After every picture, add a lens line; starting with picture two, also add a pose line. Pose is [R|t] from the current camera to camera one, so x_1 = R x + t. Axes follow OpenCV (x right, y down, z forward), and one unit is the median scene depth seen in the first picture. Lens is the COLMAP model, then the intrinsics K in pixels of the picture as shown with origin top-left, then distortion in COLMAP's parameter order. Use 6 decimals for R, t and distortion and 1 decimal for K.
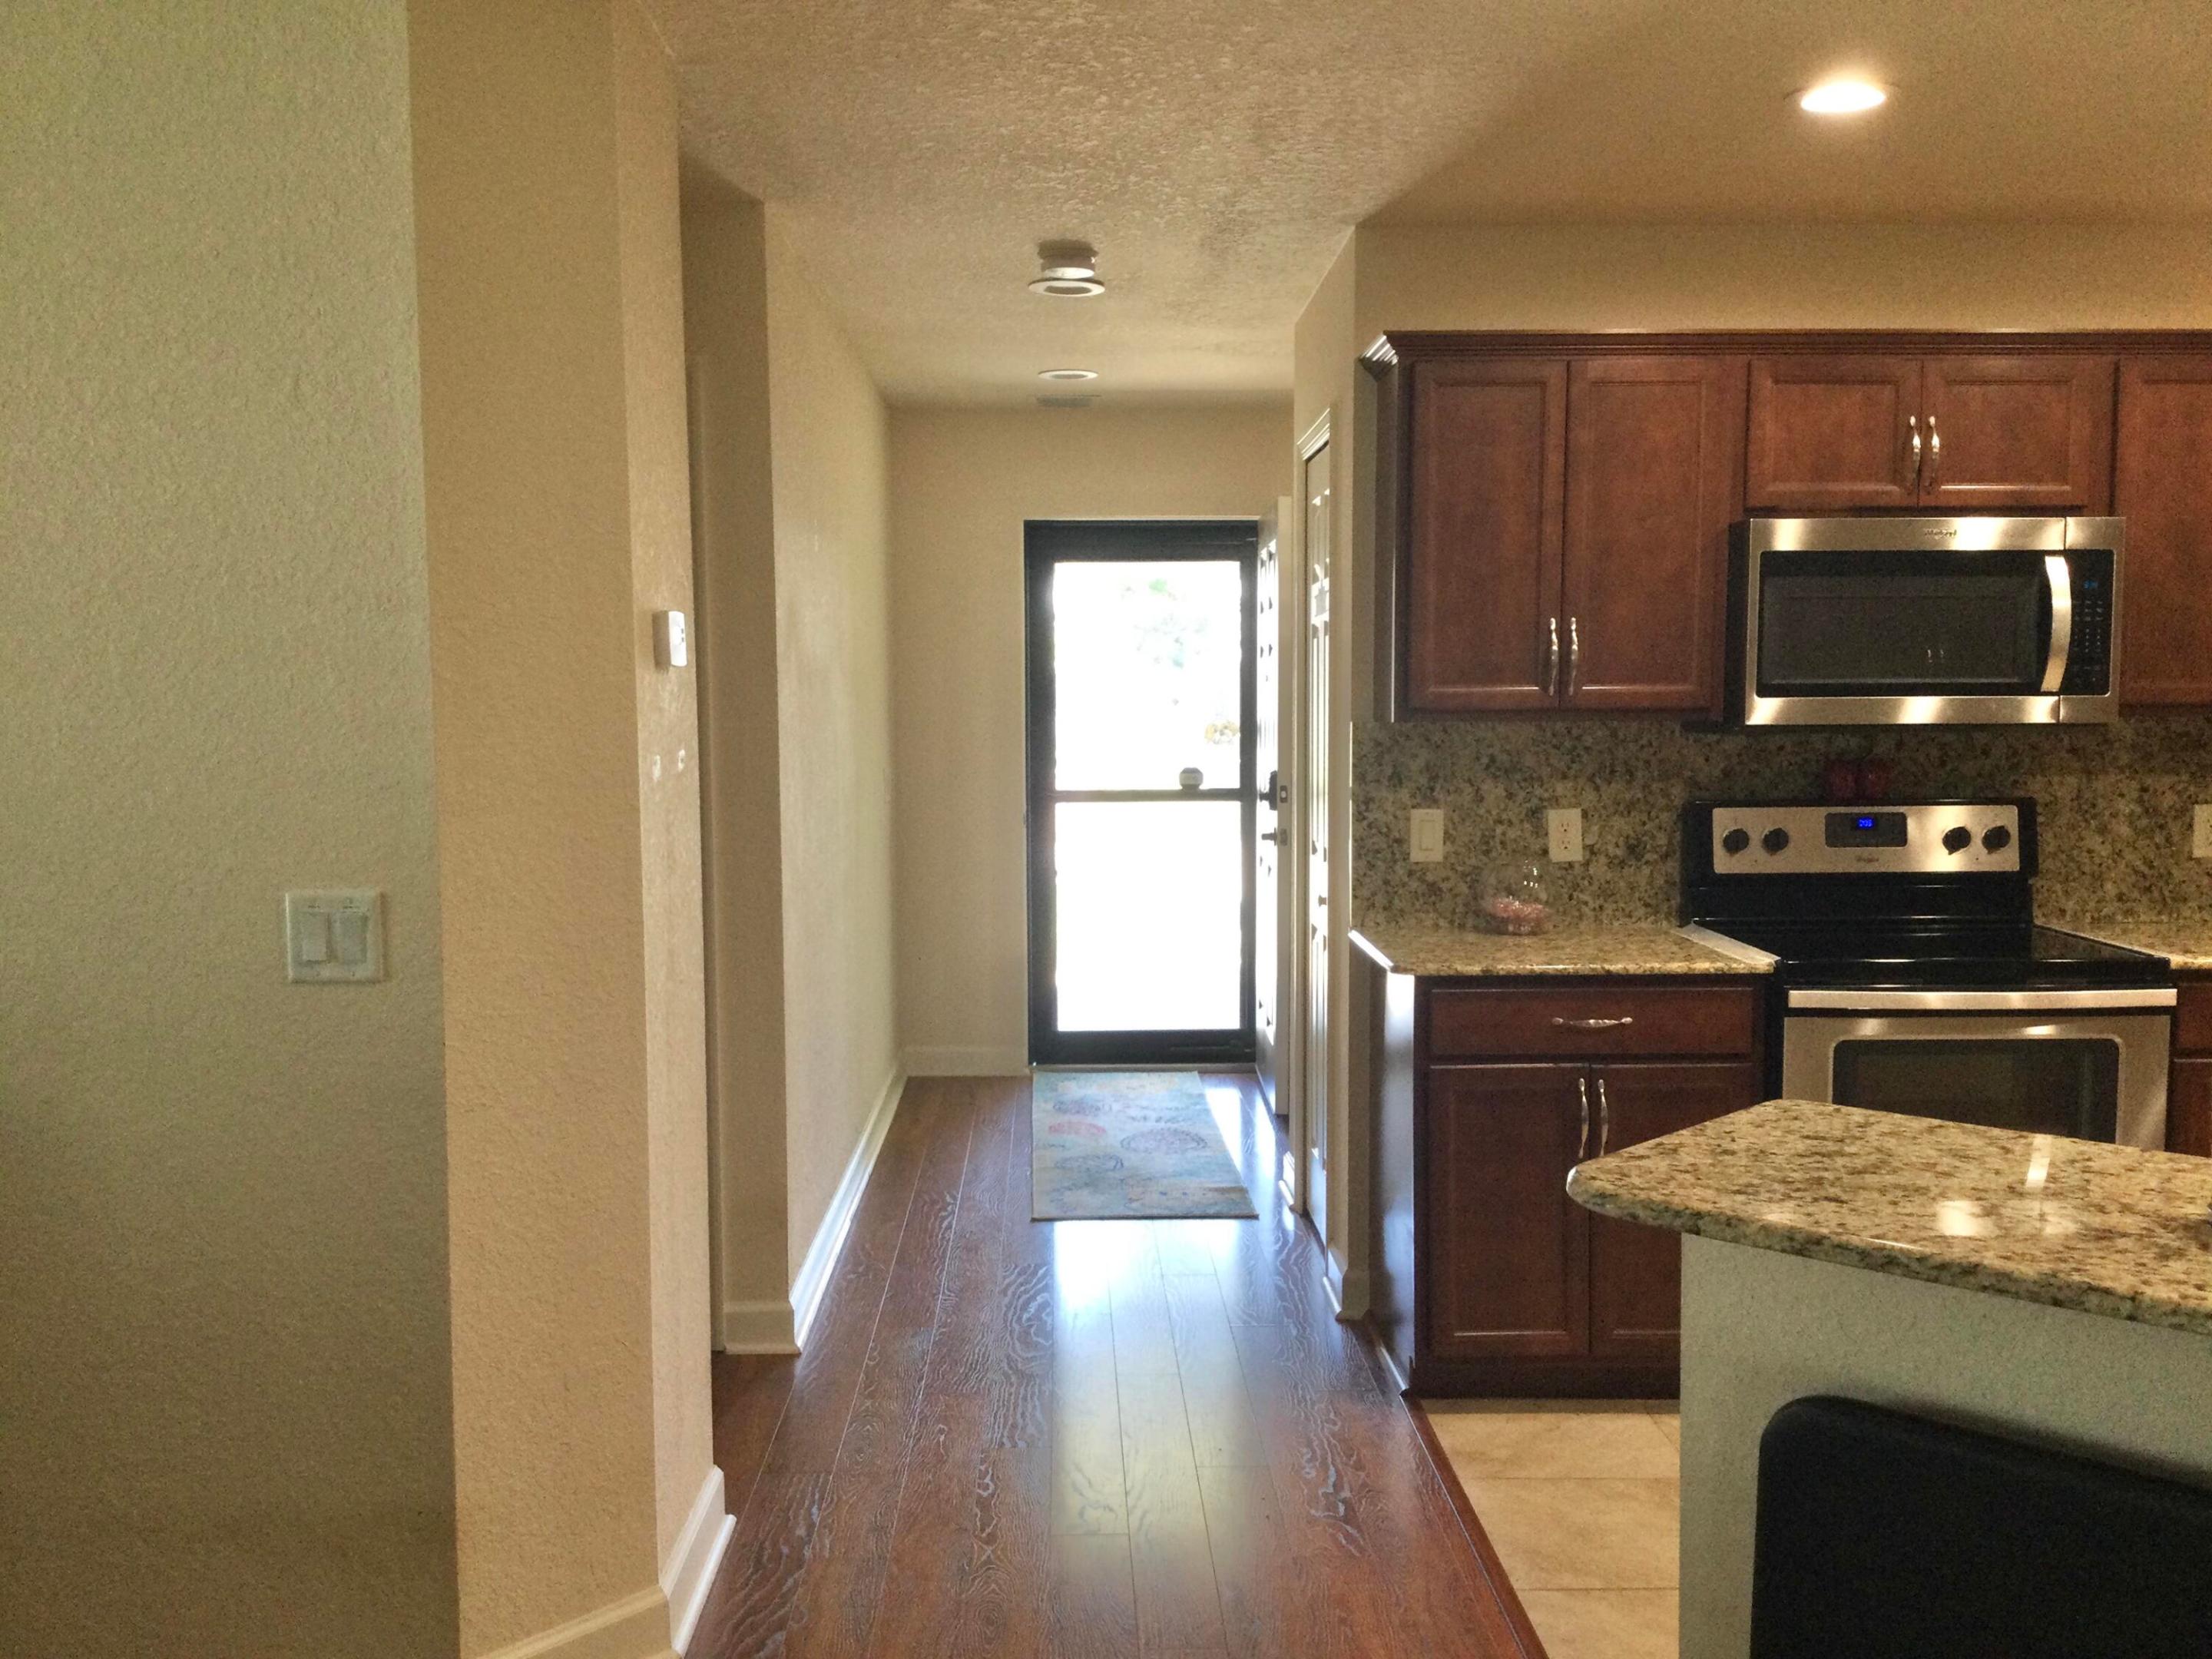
lens RADIAL K [[2000.6, 0, 1114.7], [0, 2000.6, 868.8], [0, 0, 1]] dist [0.108137, -0.205132]
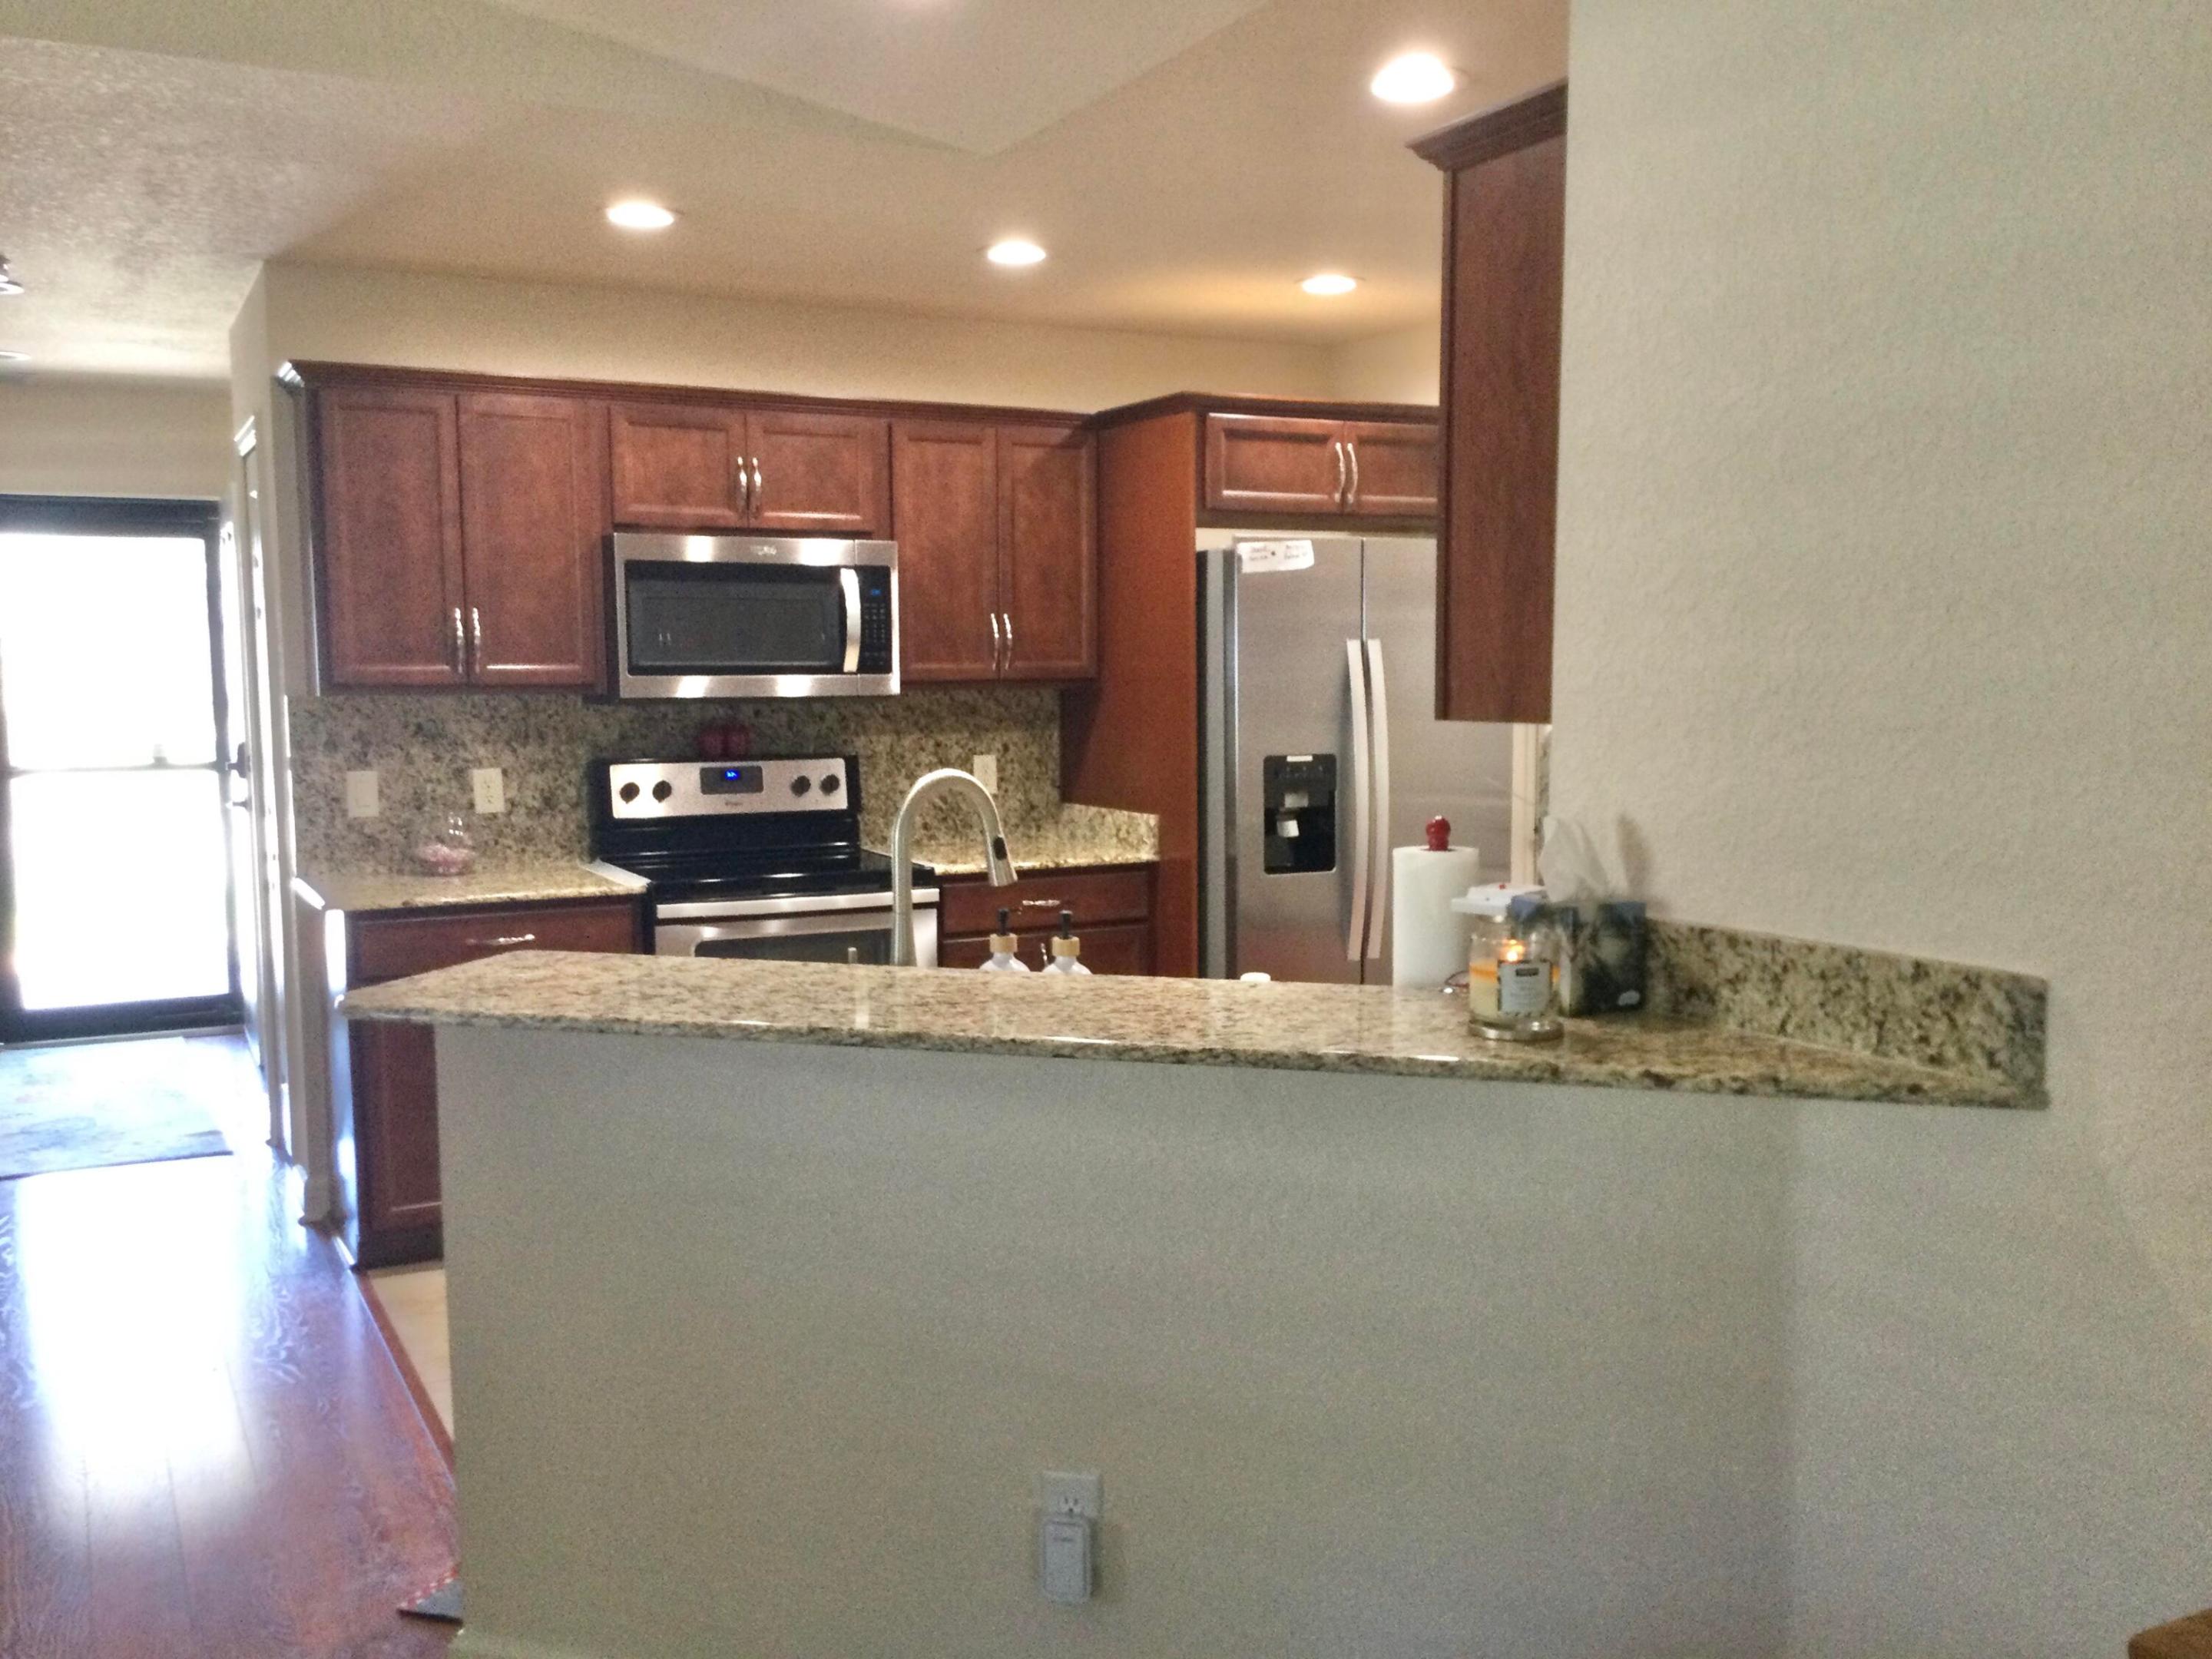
lens RADIAL K [[1996.0, 0, 1136.4], [0, 1996.0, 867.2], [0, 0, 1]] dist [0.077101, -0.127010]
pose [[0.894342, -0.045904, 0.445022, 0.036288], [0.039692, 0.998941, 0.023272, 0.016139], [-0.445619, -0.003149, 0.895217, -0.236131]]
